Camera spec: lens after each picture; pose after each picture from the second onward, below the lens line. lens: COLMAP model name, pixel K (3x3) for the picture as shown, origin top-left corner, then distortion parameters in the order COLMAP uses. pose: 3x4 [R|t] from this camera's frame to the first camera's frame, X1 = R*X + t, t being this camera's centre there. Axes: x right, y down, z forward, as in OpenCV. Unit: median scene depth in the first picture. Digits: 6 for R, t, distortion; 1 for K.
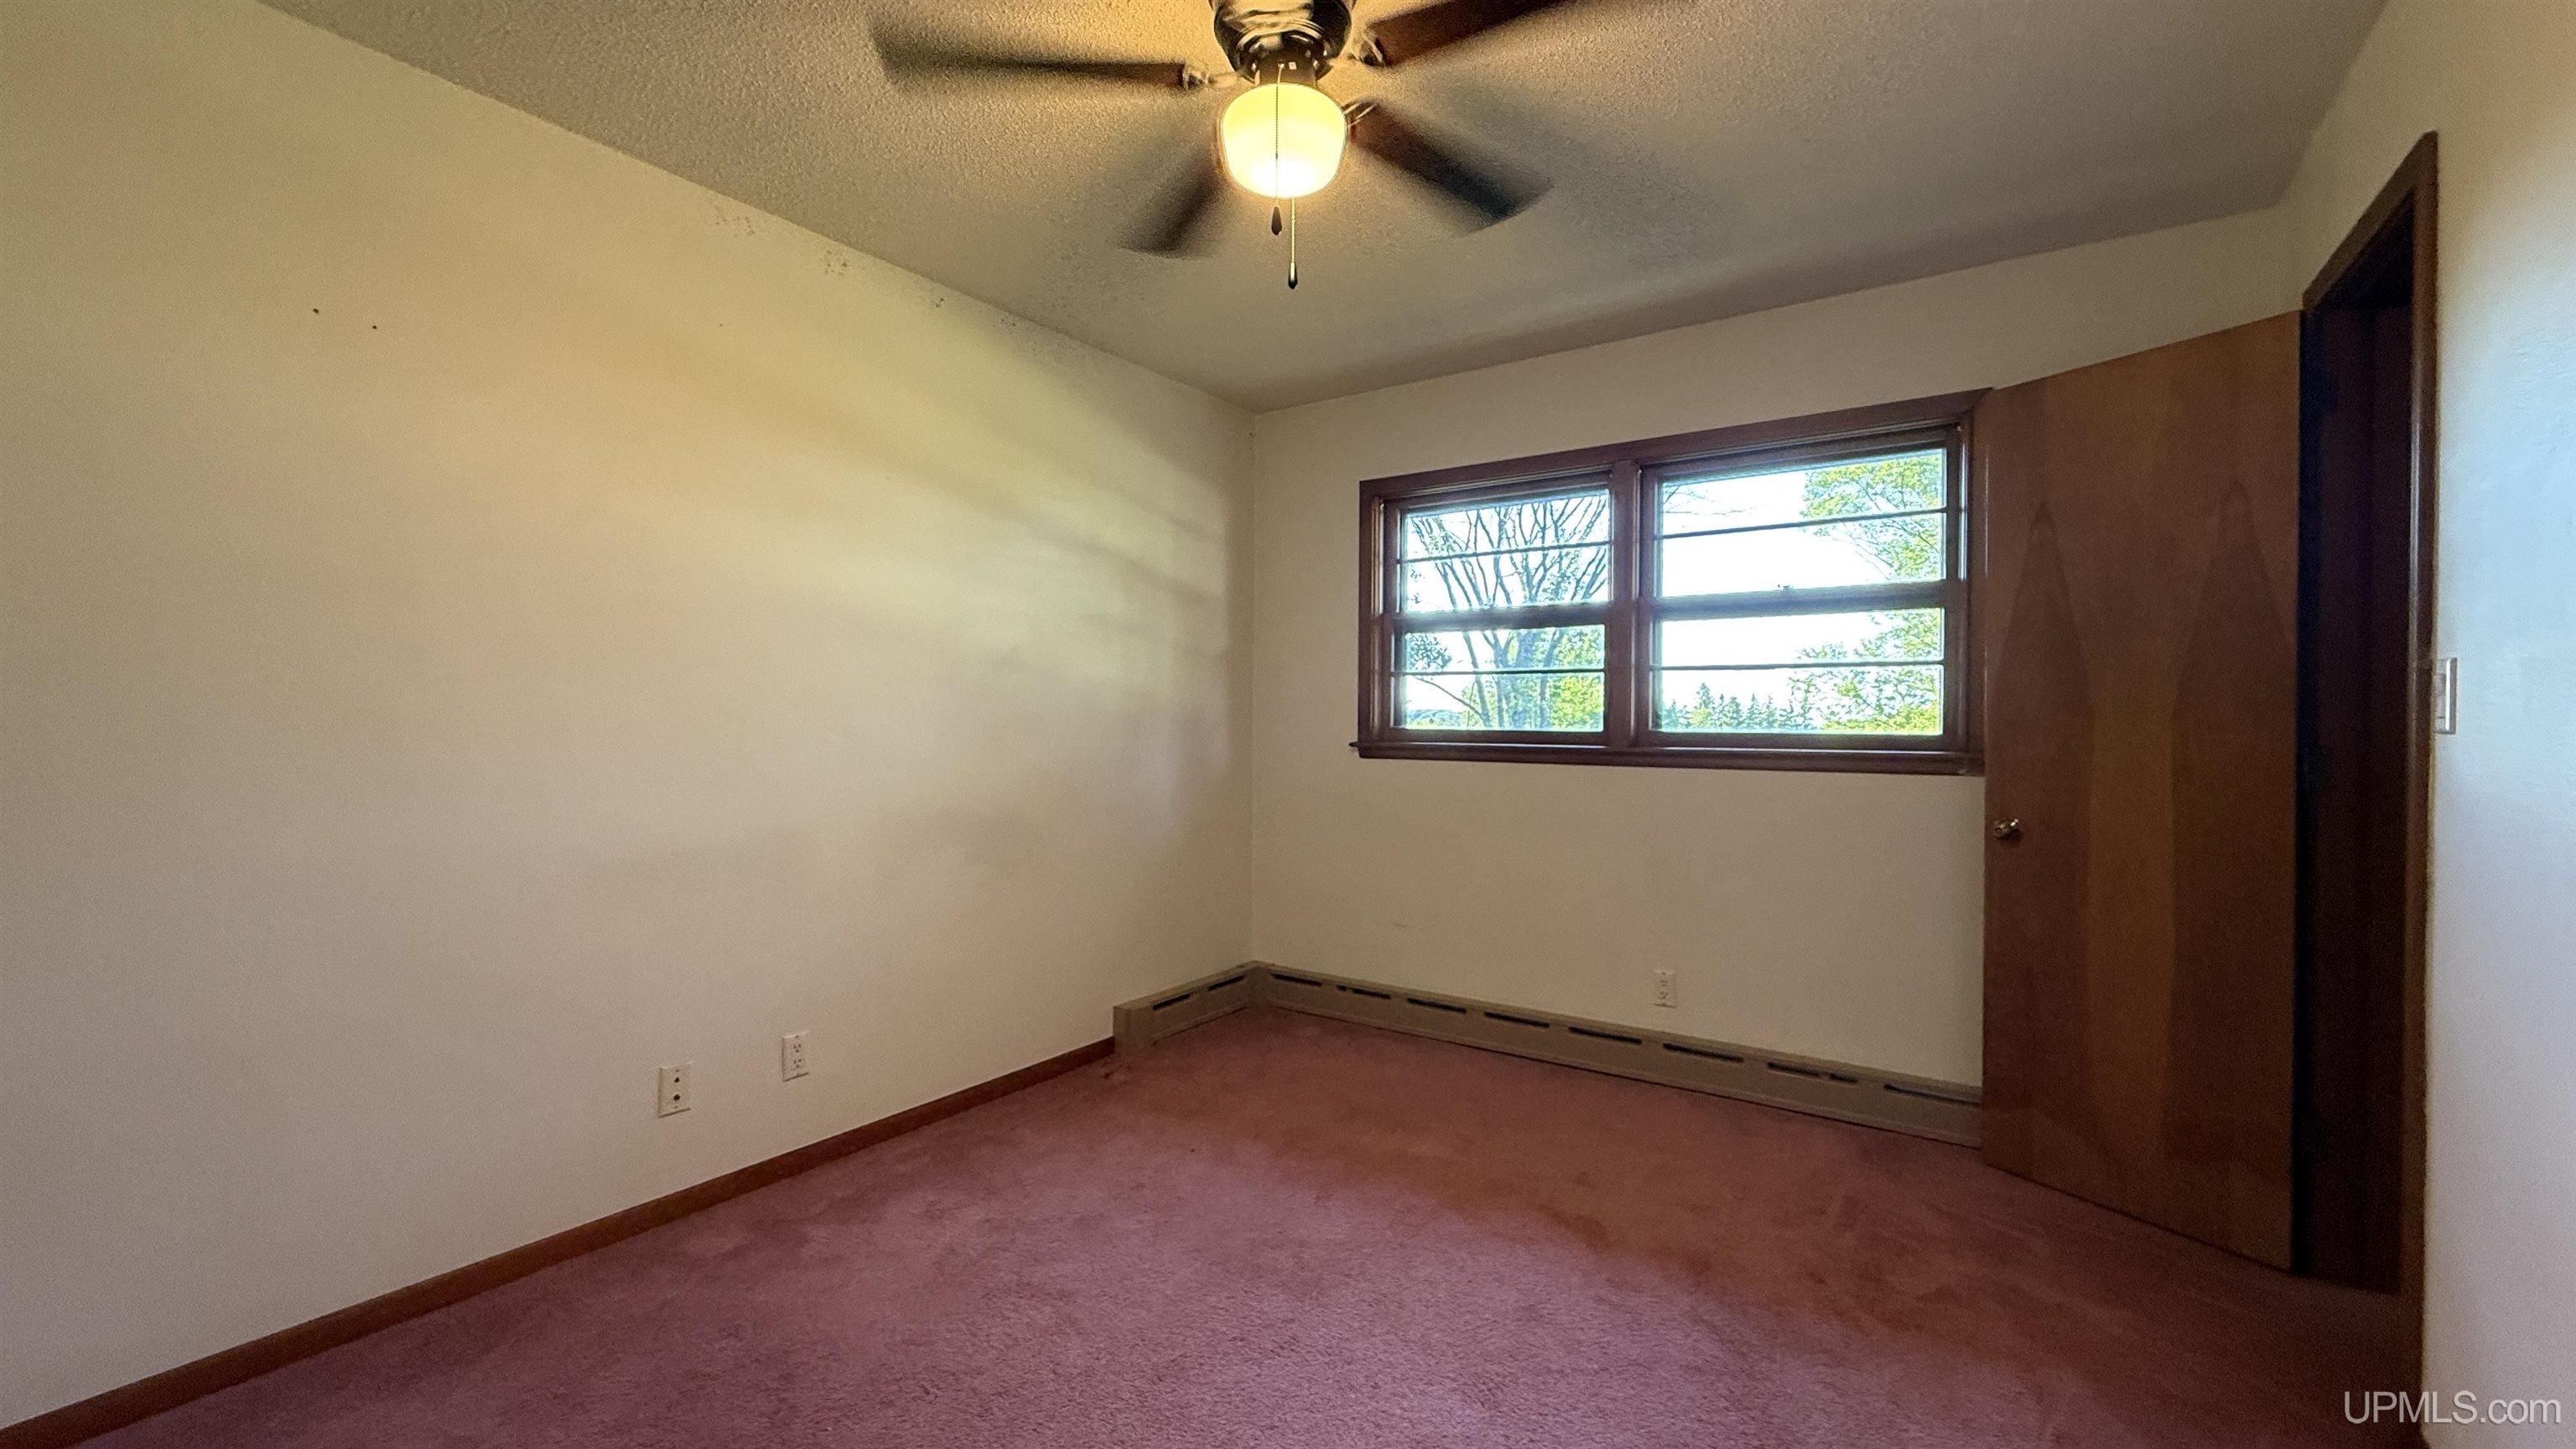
lens RADIAL K [[1027.6, 0, 1270.0], [0, 1027.6, 722.1], [0, 0, 1]] dist [0.002820, -0.000616]
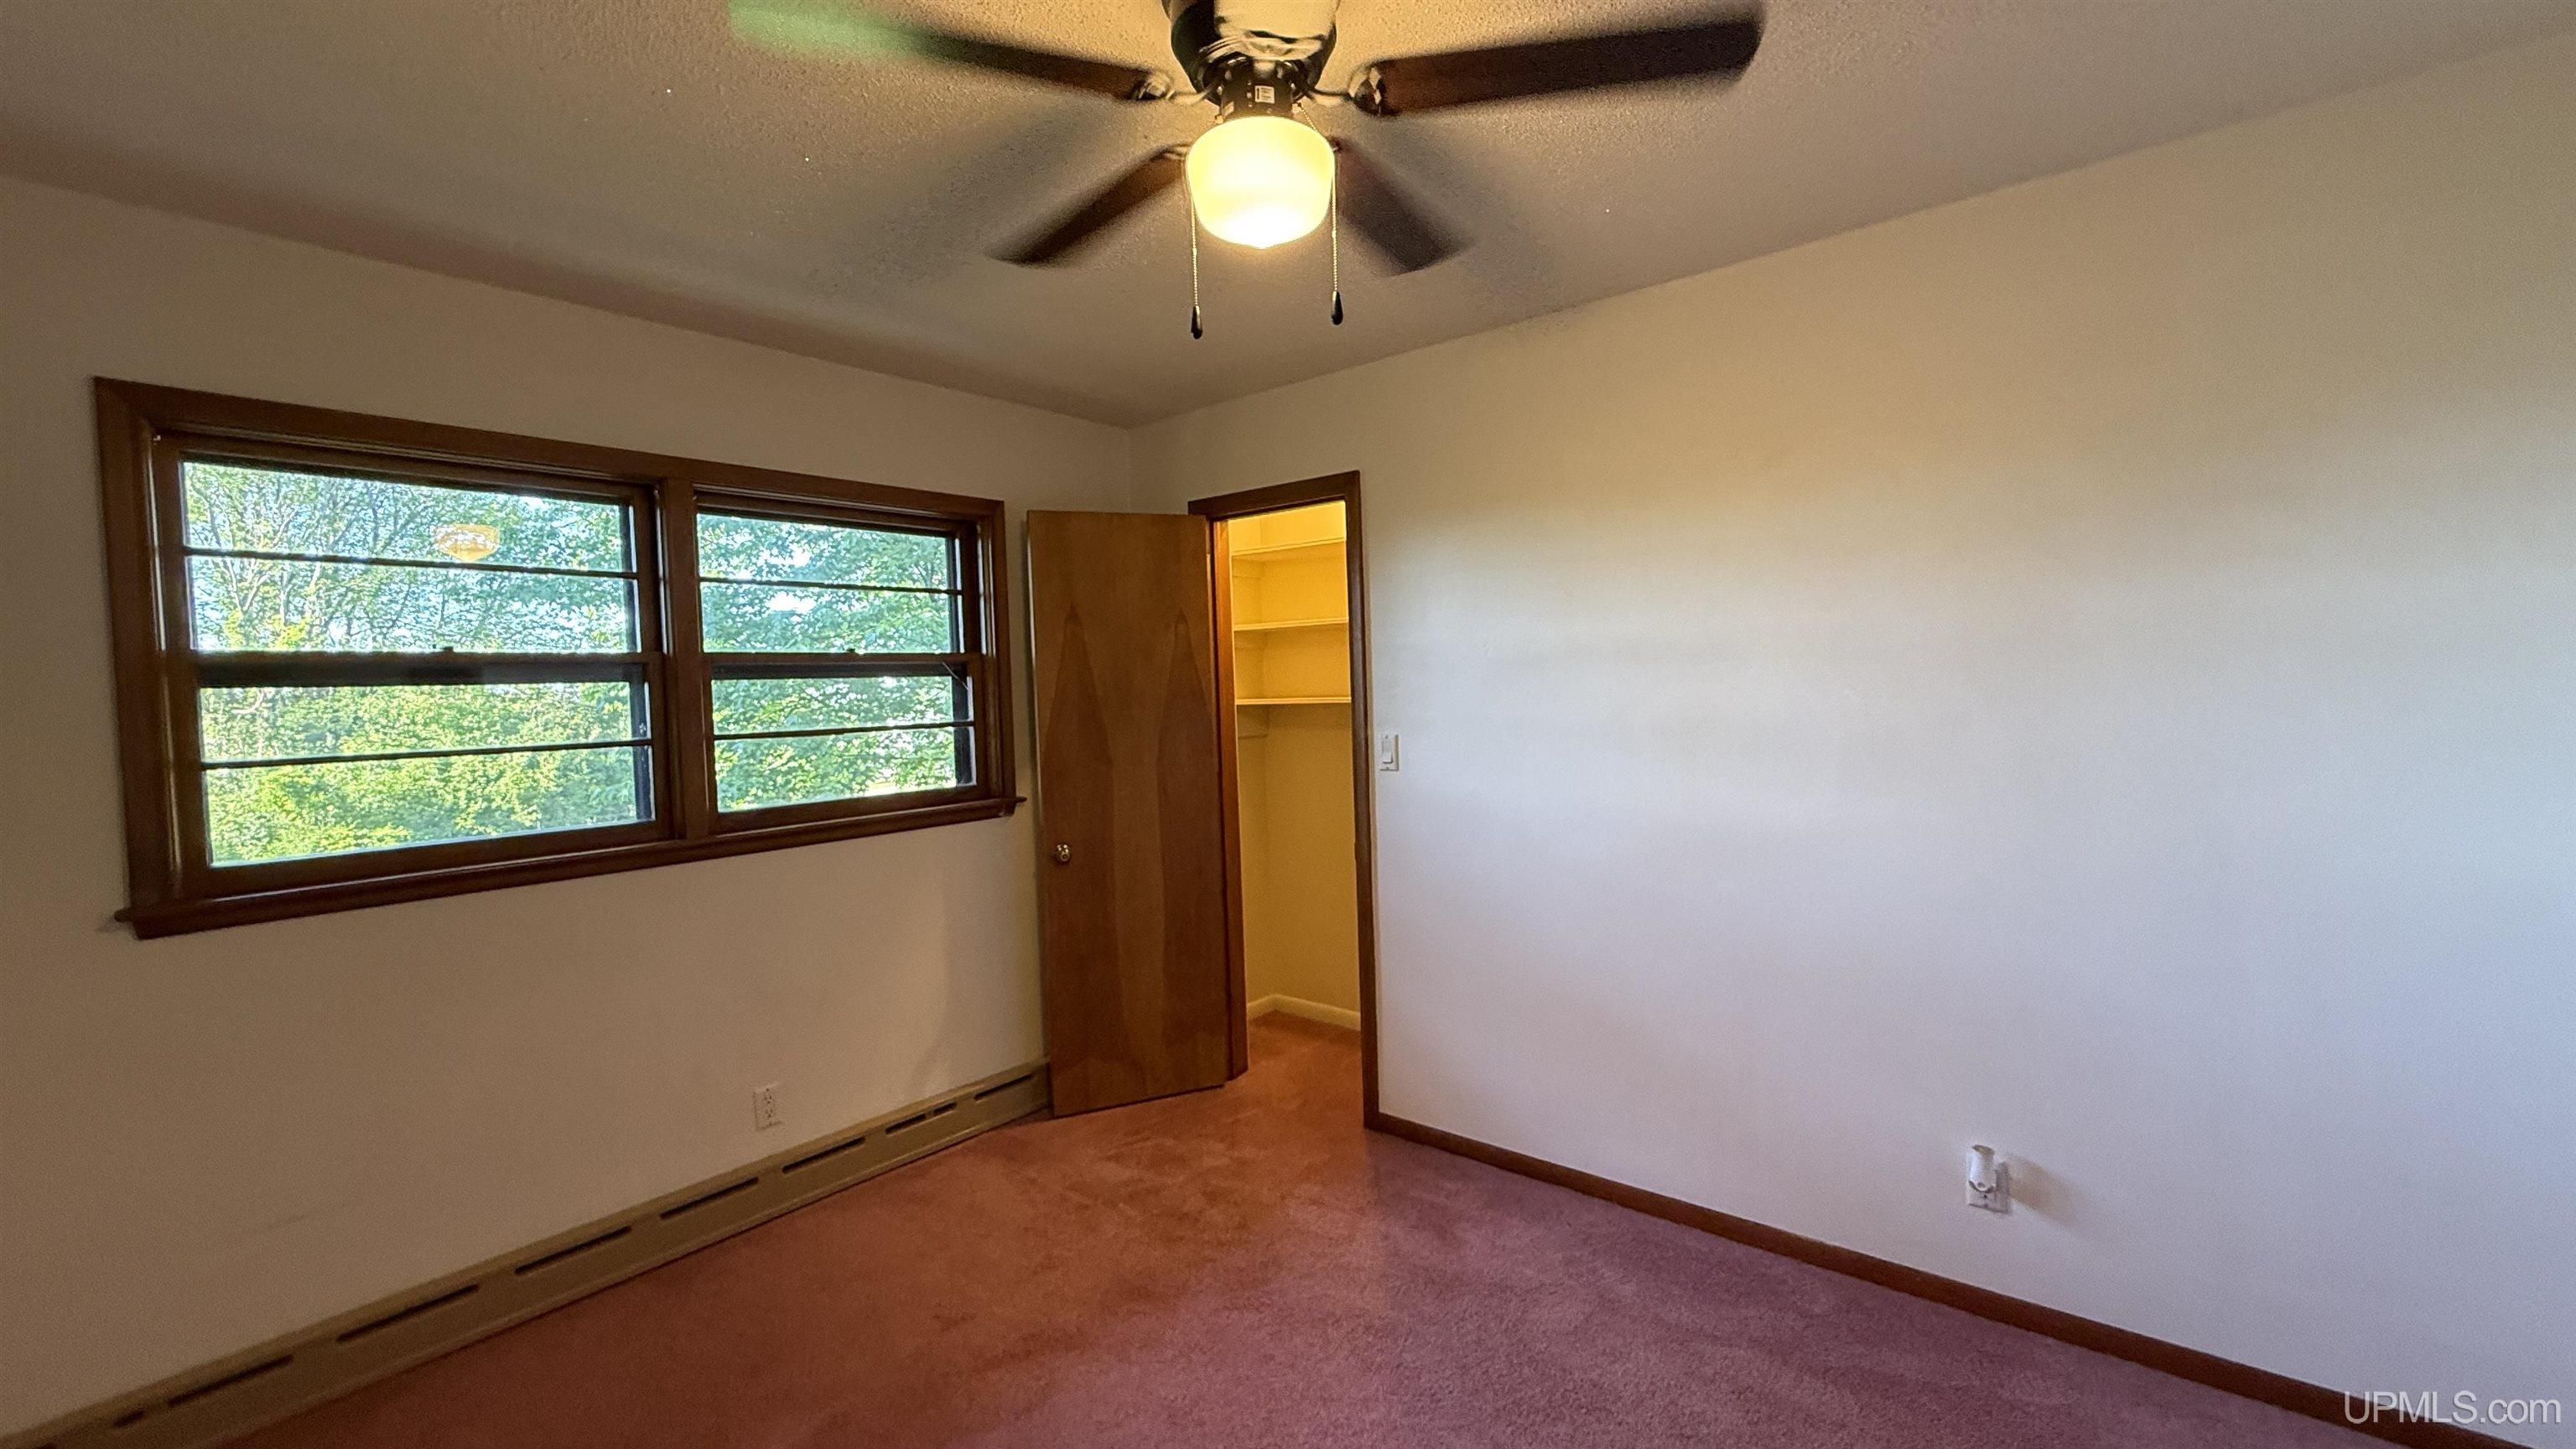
lens RADIAL K [[1027.6, 0, 1285.6], [0, 1027.6, 719.5], [0, 0, 1]] dist [0.002820, -0.000616]
pose [[0.081610, -0.033411, 0.996104, -0.408508], [0.045600, 0.998517, 0.029756, -0.068607], [-0.995621, 0.042994, 0.083013, 0.456688]]
